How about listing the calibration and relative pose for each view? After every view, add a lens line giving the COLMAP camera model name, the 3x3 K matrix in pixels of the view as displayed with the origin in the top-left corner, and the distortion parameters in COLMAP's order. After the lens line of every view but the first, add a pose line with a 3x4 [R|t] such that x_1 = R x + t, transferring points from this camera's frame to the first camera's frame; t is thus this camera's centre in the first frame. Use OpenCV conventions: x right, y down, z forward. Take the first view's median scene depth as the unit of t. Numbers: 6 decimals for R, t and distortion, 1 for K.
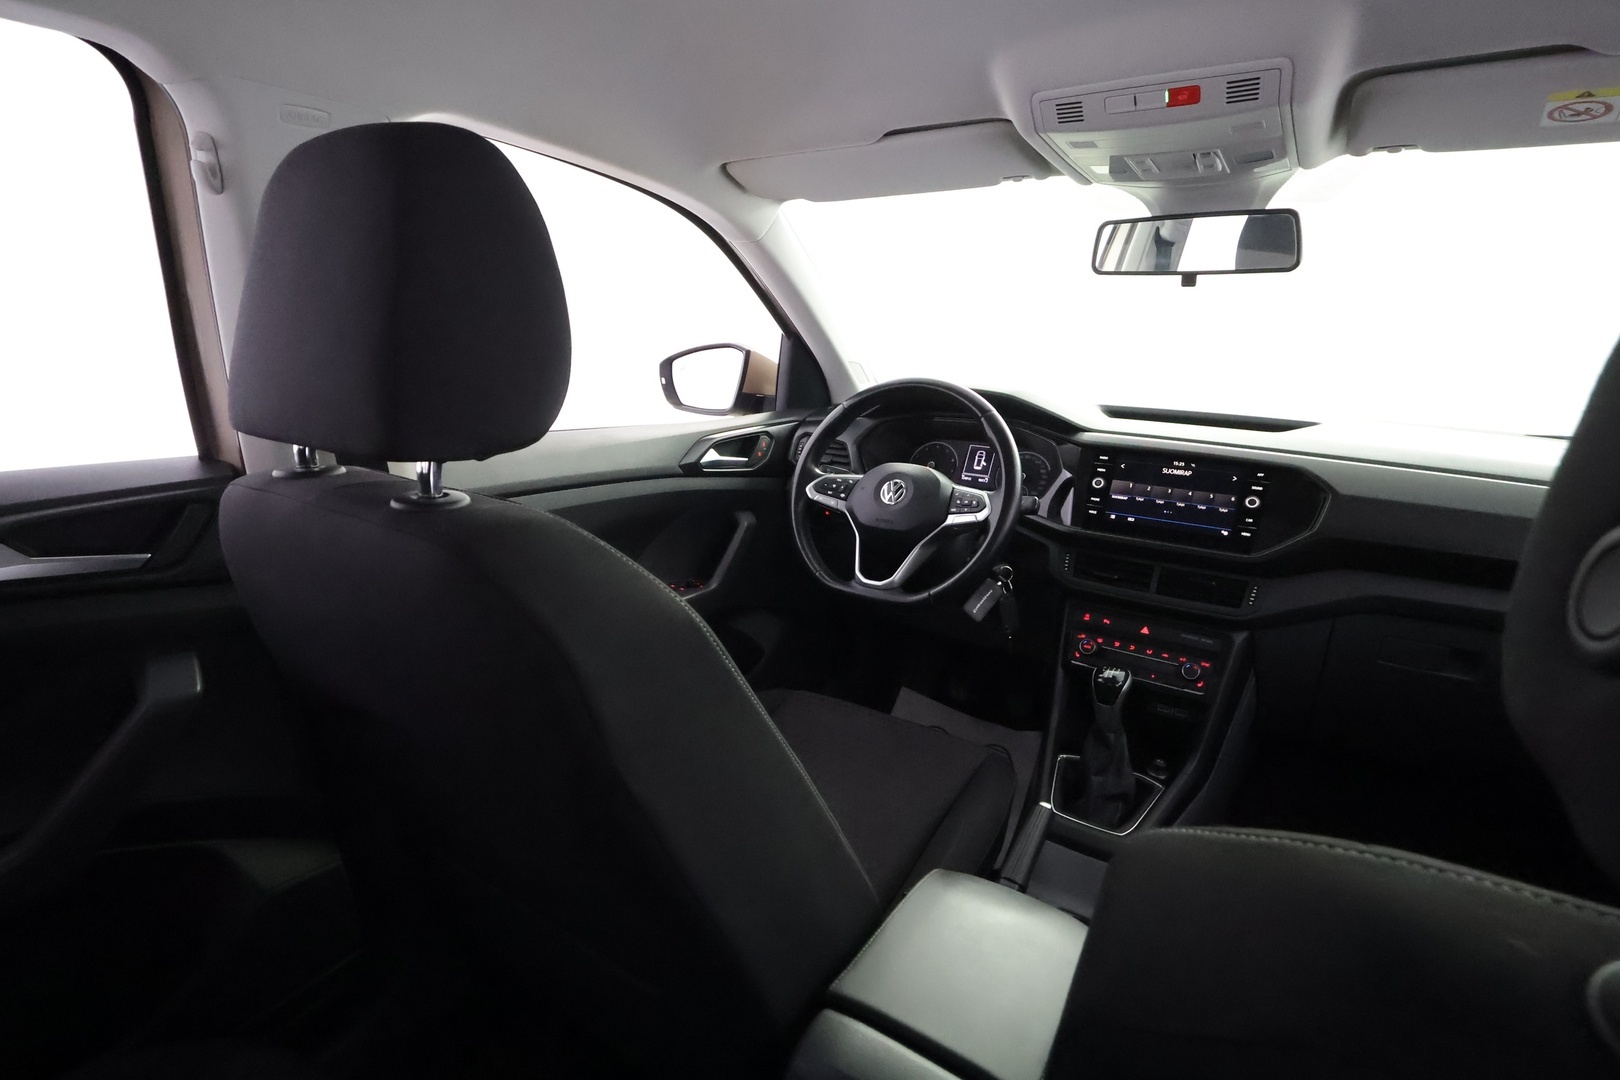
lens RADIAL K [[787.6, 0, 791.2], [0, 787.6, 542.2], [0, 0, 1]] dist [-0.001355, 0.002846]
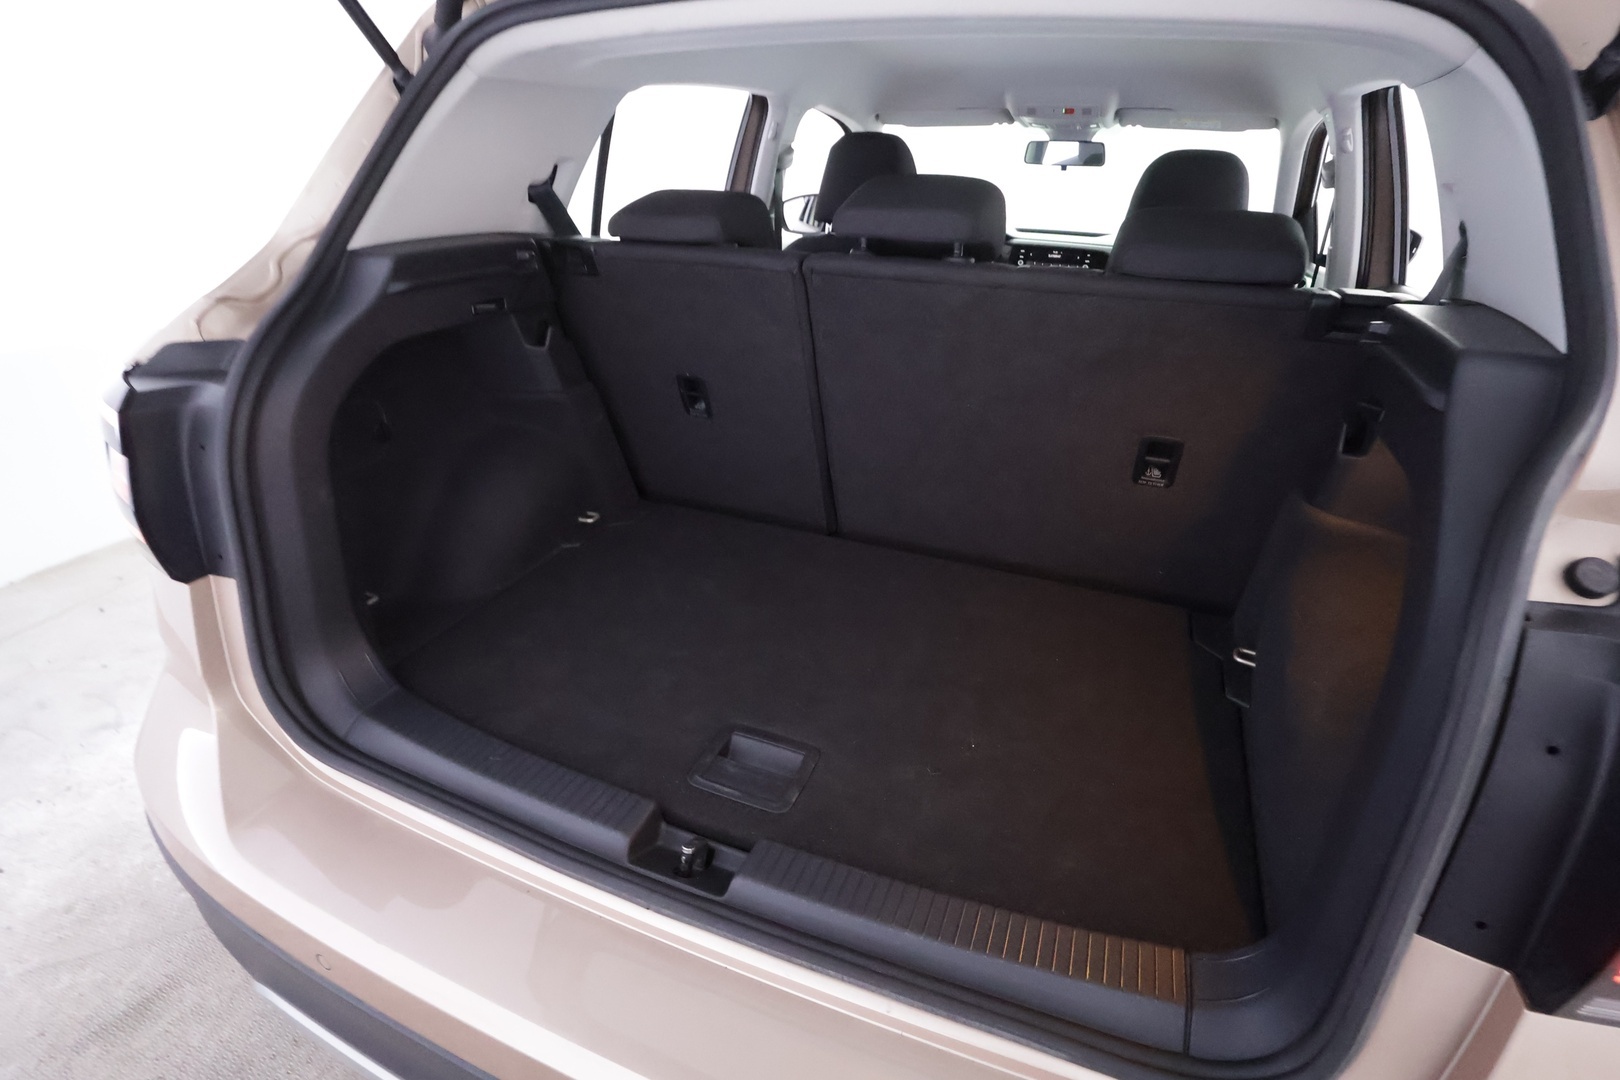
lens RADIAL K [[787.6, 0, 805.8], [0, 787.6, 538.5], [0, 0, 1]] dist [-0.001355, 0.002846]
pose [[0.978672, -0.074652, 0.191384, -0.682589], [0.040721, 0.983646, 0.175451, 0.275651], [-0.201352, -0.163916, 0.965706, -1.137242]]
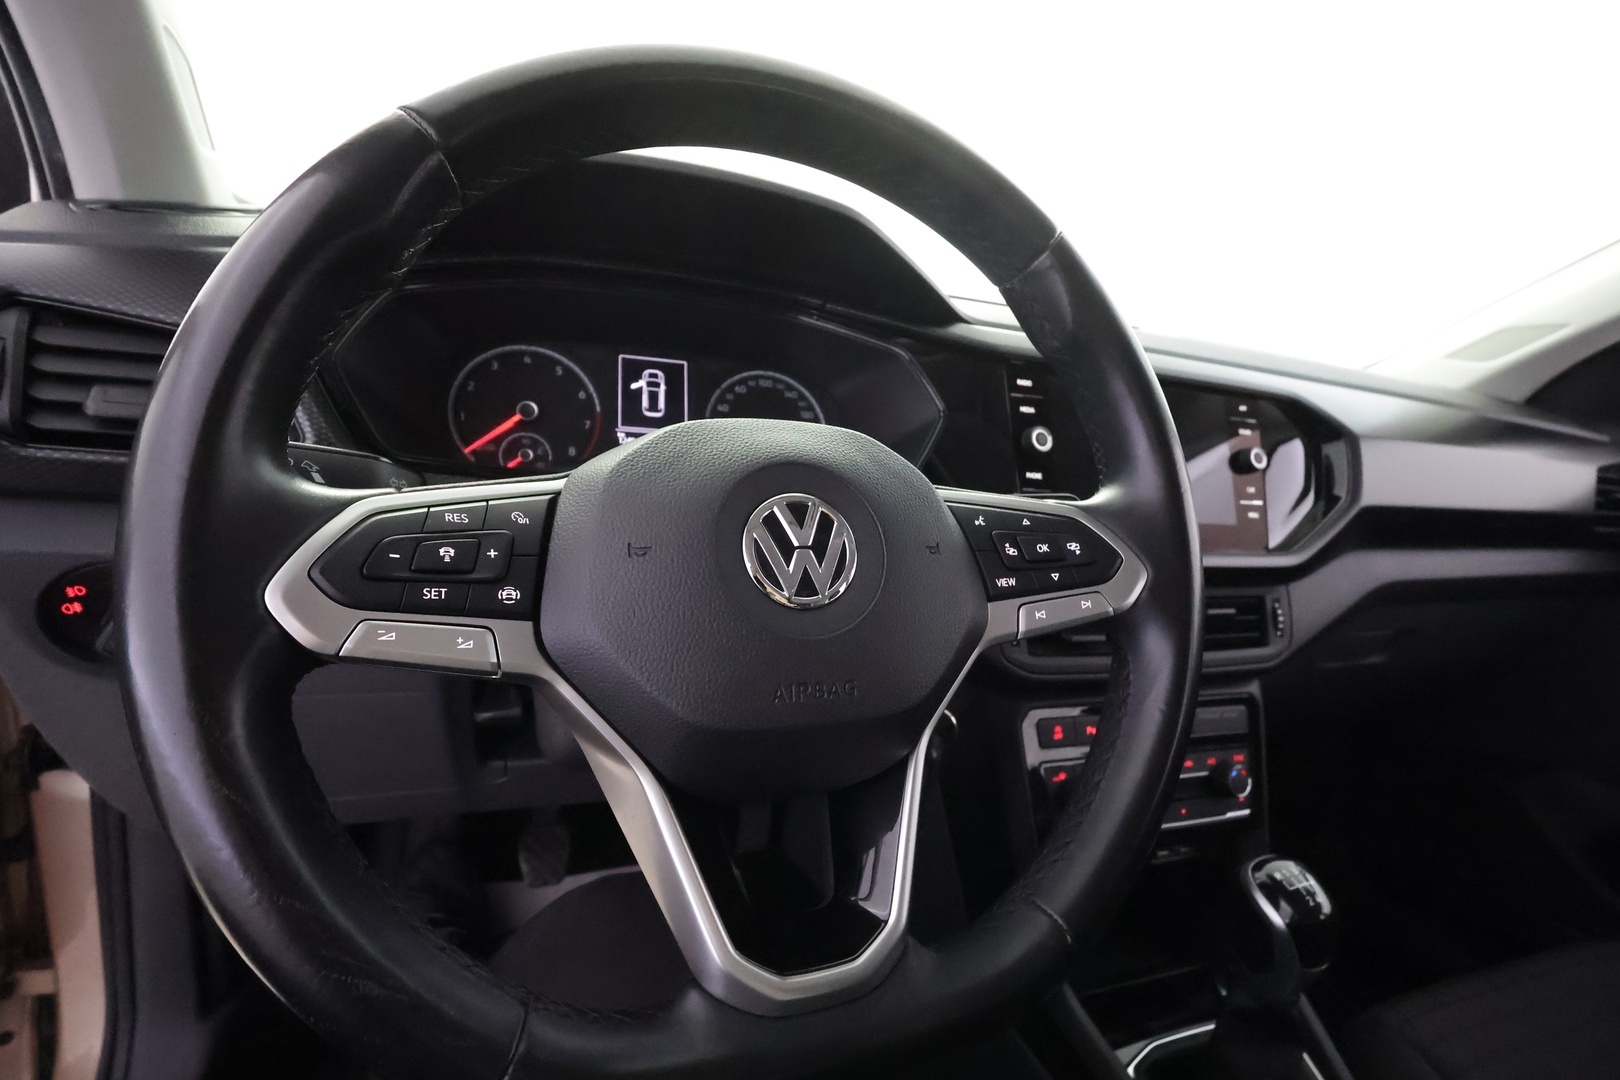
lens RADIAL K [[750.4, 0, 807.5], [0, 750.4, 547.9], [0, 0, 1]] dist [0.001703, -0.000025]
pose [[0.579672, -0.189086, 0.792608, -0.040665], [0.100774, 0.981872, 0.160537, -0.099256], [-0.808594, -0.013184, 0.588219, 0.876331]]
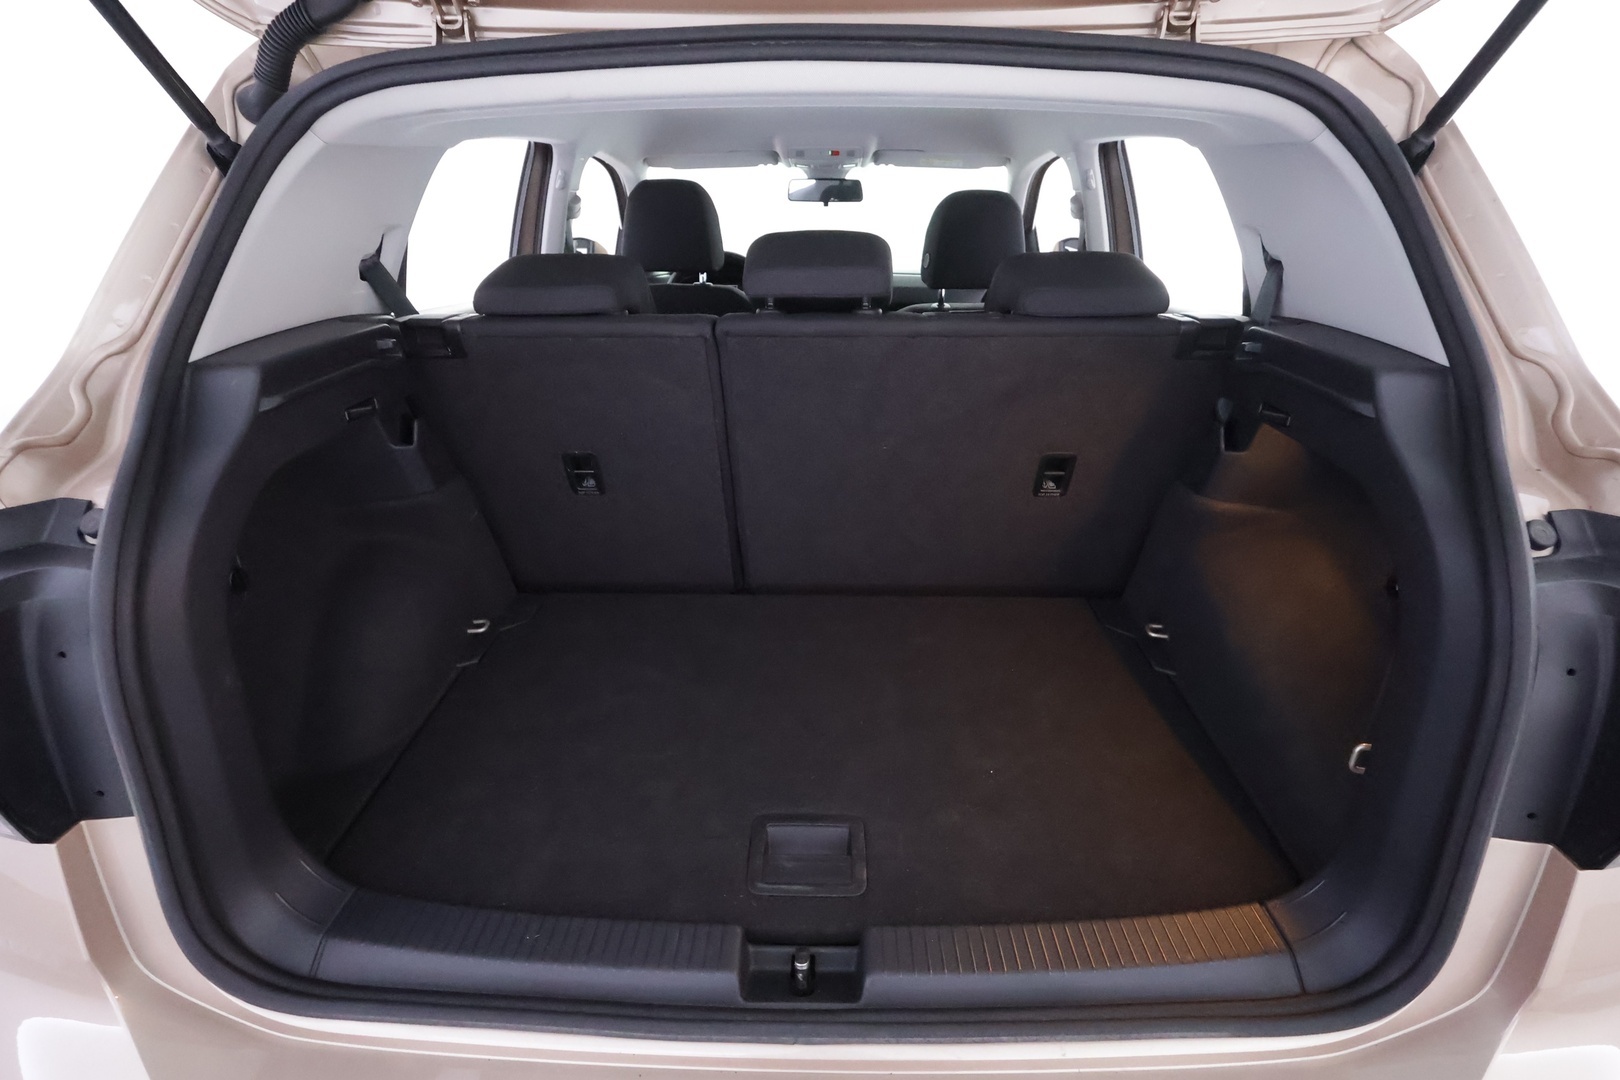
lens RADIAL K [[787.6, 0, 815.9], [0, 787.6, 542.7], [0, 0, 1]] dist [-0.001355, 0.002846]
pose [[0.837269, -0.232217, 0.495030, -0.874393], [0.159887, 0.969744, 0.184478, 0.215690], [-0.522892, -0.075309, 0.849066, -1.037884]]
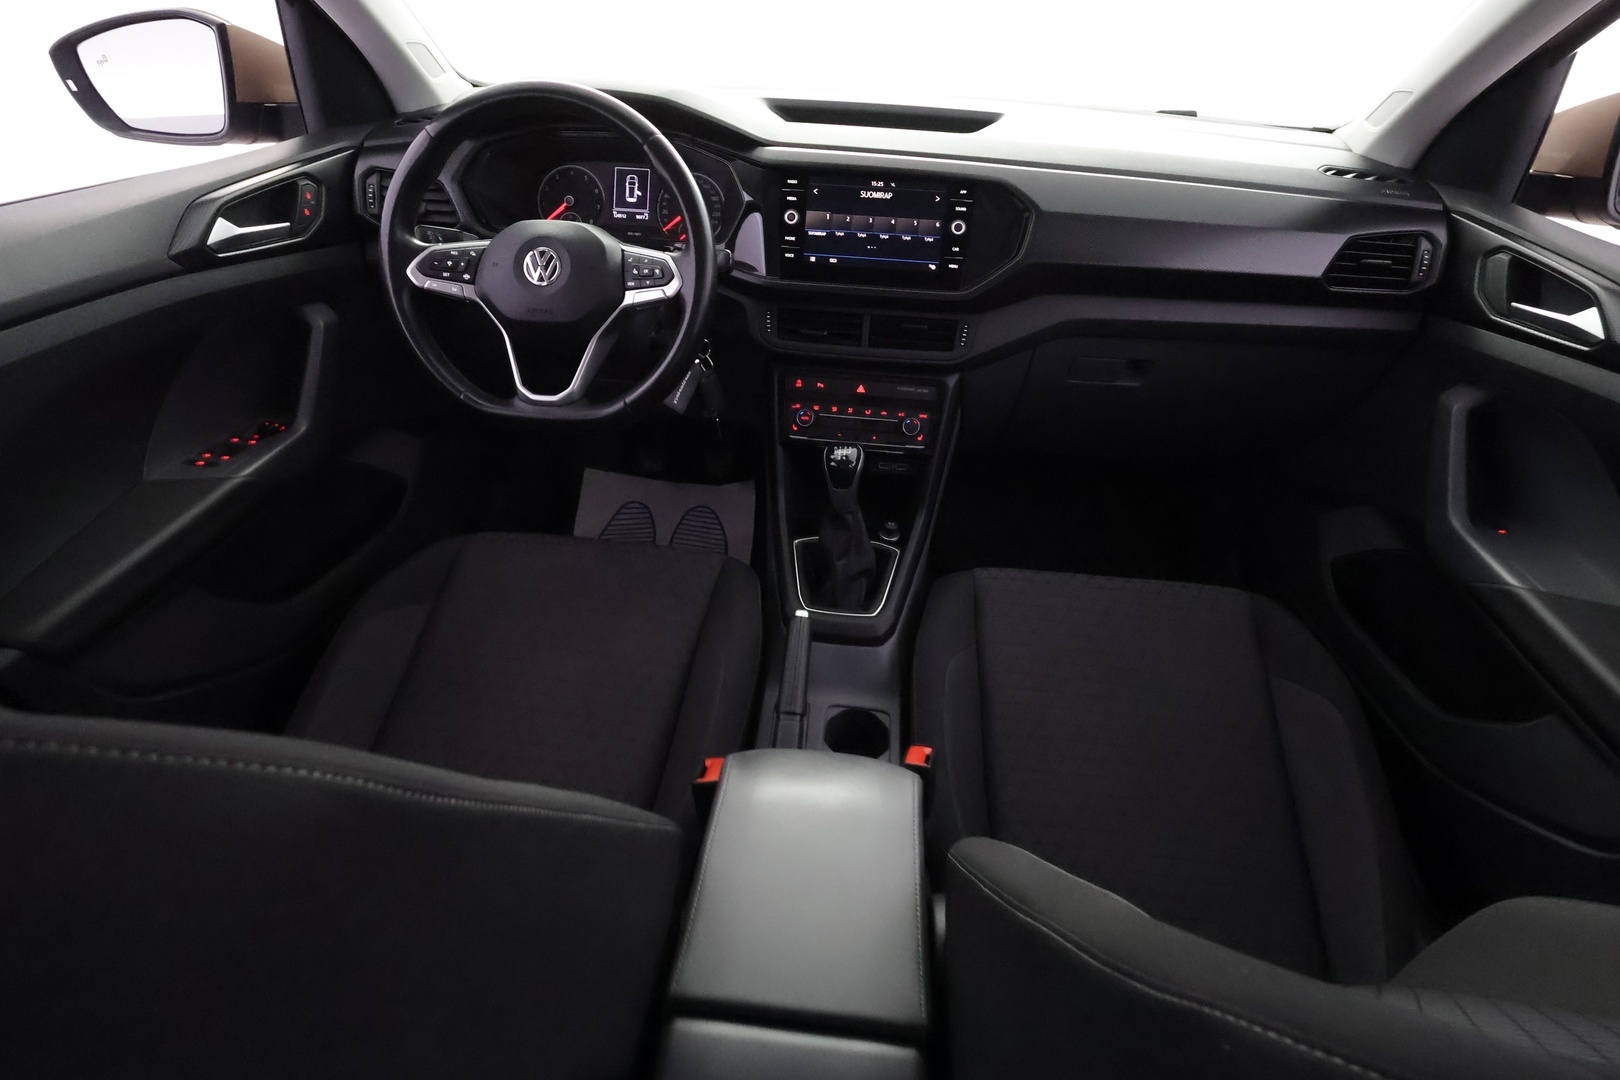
lens RADIAL K [[787.6, 0, 806.5], [0, 787.6, 545.4], [0, 0, 1]] dist [-0.001355, 0.002846]
pose [[0.878811, -0.280114, 0.386299, -0.006822], [0.114861, 0.909941, 0.398515, -0.091106], [-0.463139, -0.305849, 0.831841, 0.215388]]
